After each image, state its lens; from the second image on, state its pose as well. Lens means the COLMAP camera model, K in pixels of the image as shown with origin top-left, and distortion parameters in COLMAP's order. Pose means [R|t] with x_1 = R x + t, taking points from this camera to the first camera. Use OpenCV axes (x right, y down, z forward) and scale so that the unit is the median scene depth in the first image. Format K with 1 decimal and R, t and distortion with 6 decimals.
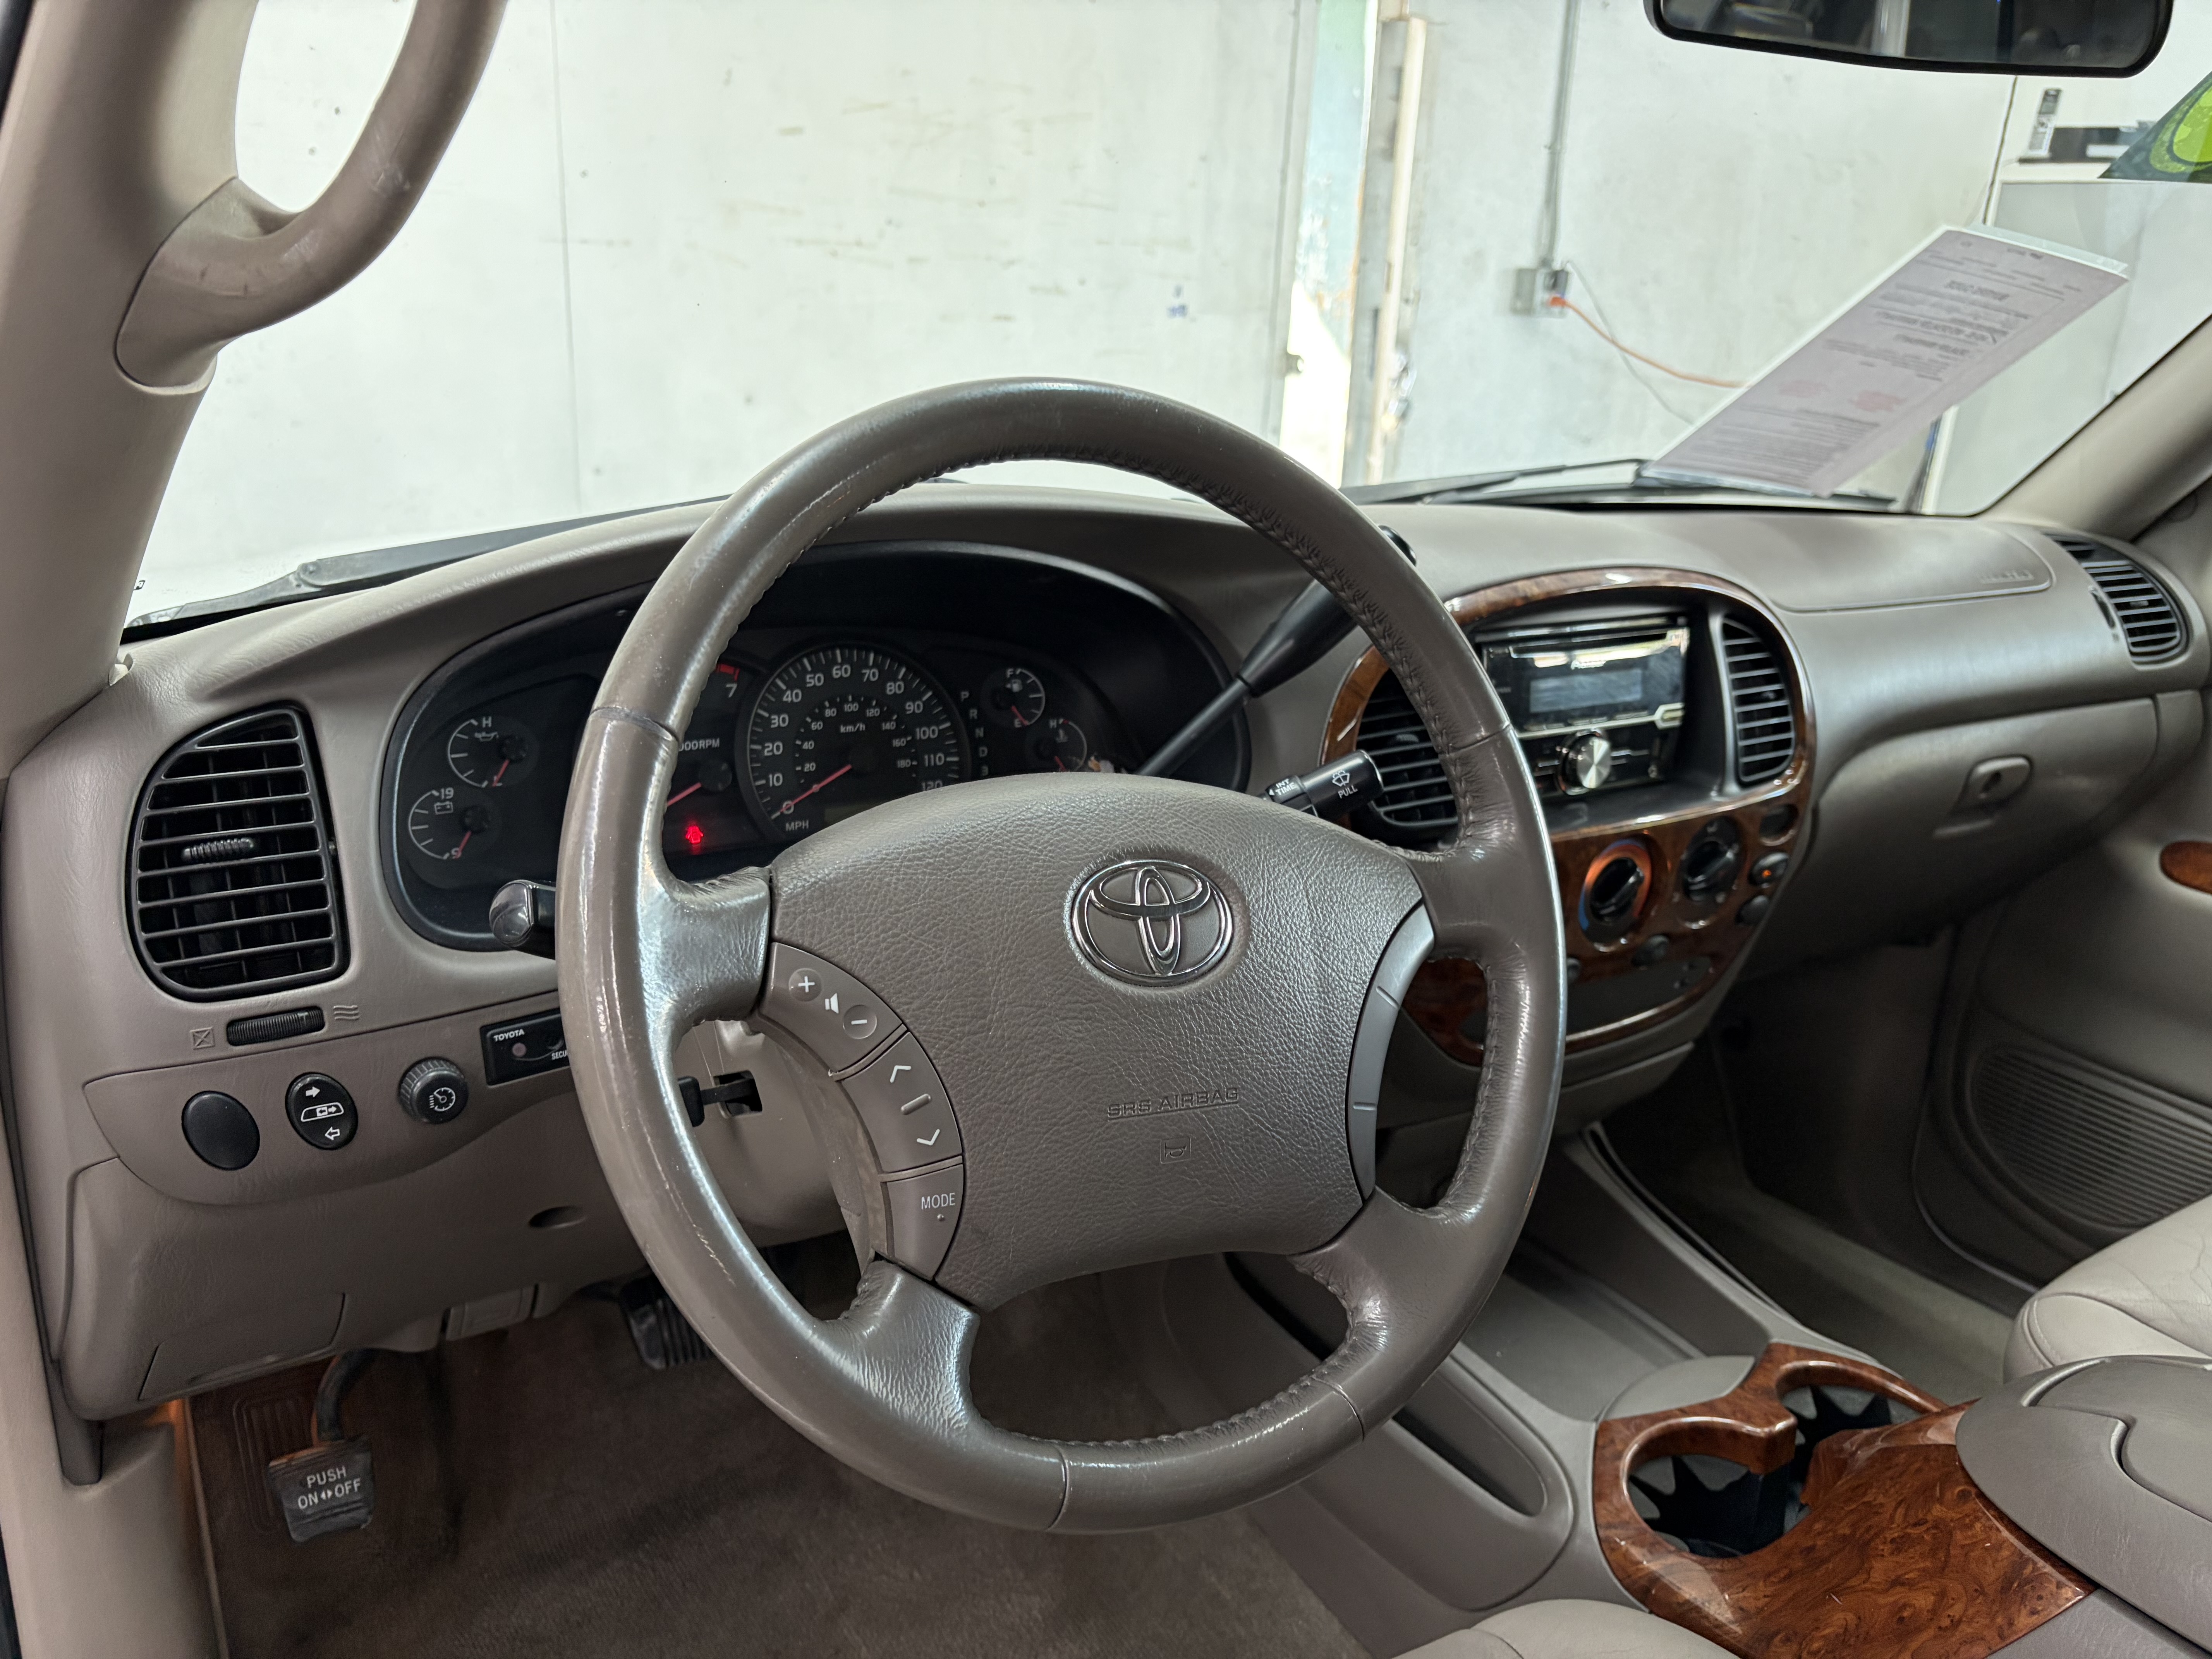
lens RADIAL K [[1679.5, 0, 1122.0], [0, 1679.5, 836.4], [0, 0, 1]] dist [0.033636, -0.034162]
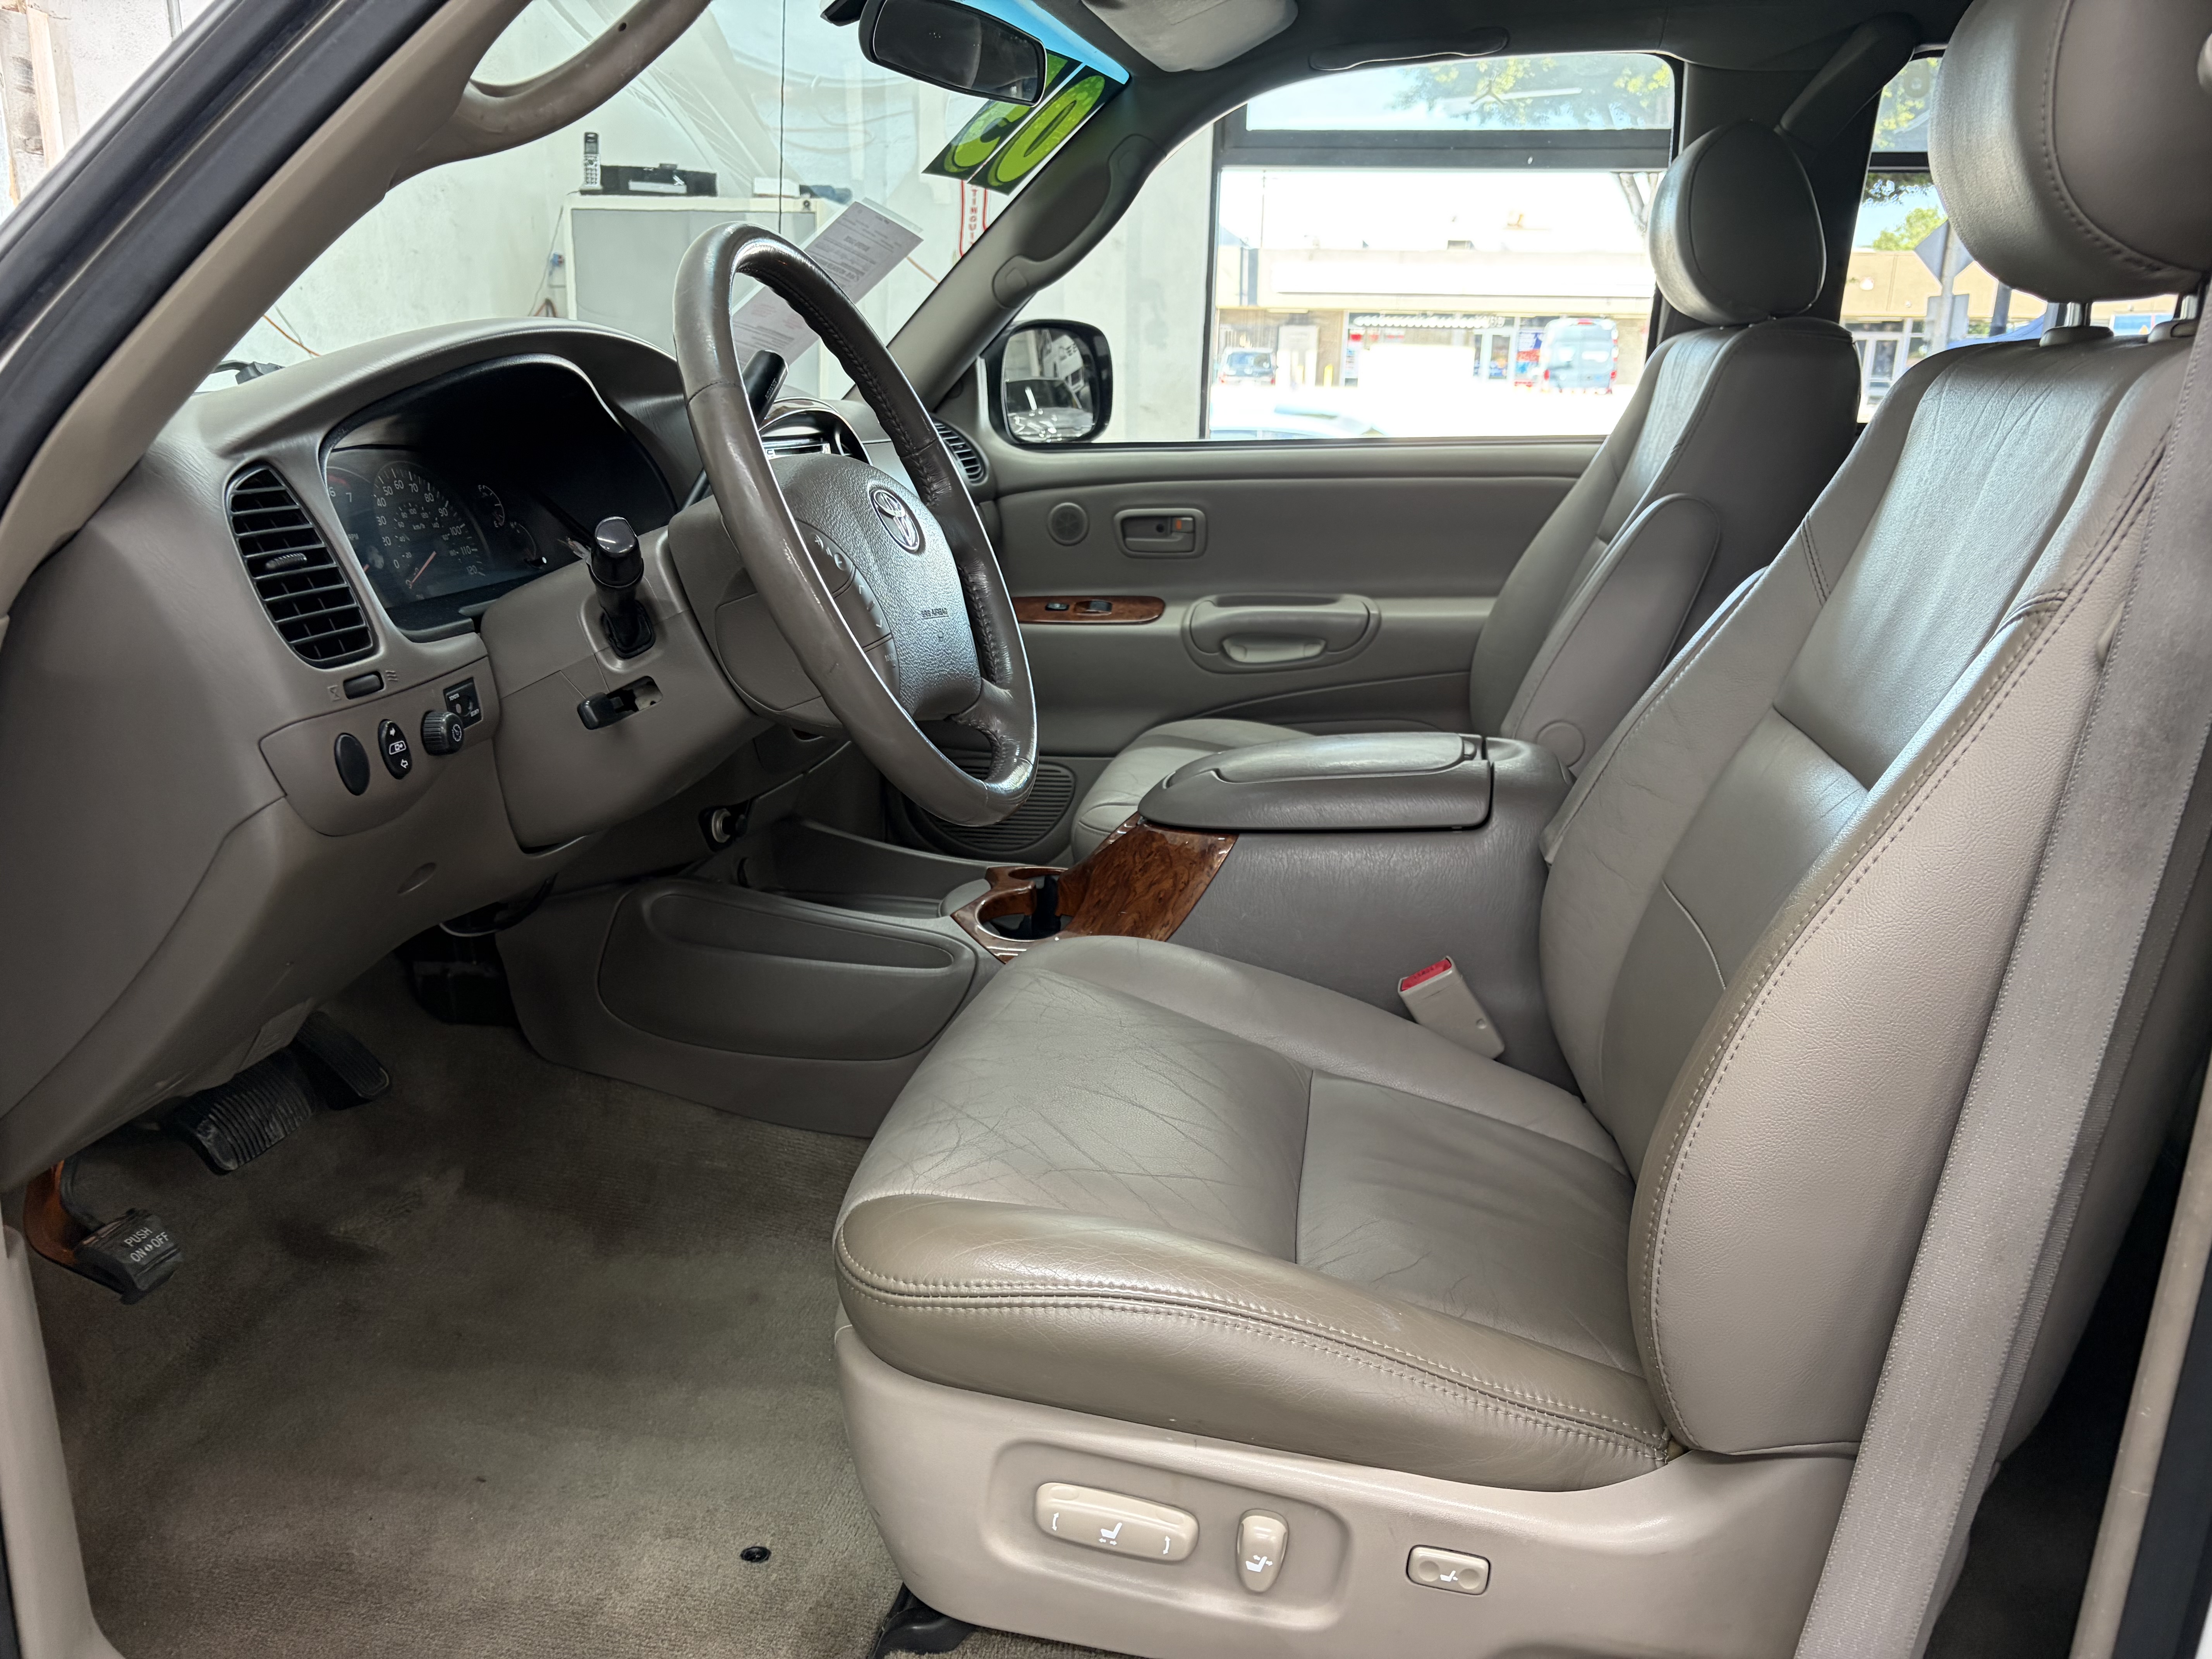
lens RADIAL K [[1679.5, 0, 1092.0], [0, 1679.5, 851.7], [0, 0, 1]] dist [0.033636, -0.034162]
pose [[0.671436, -0.228913, 0.704821, -0.915008], [0.240658, 0.966901, 0.084772, 0.223754], [-0.700898, 0.112702, 0.704302, -0.298677]]
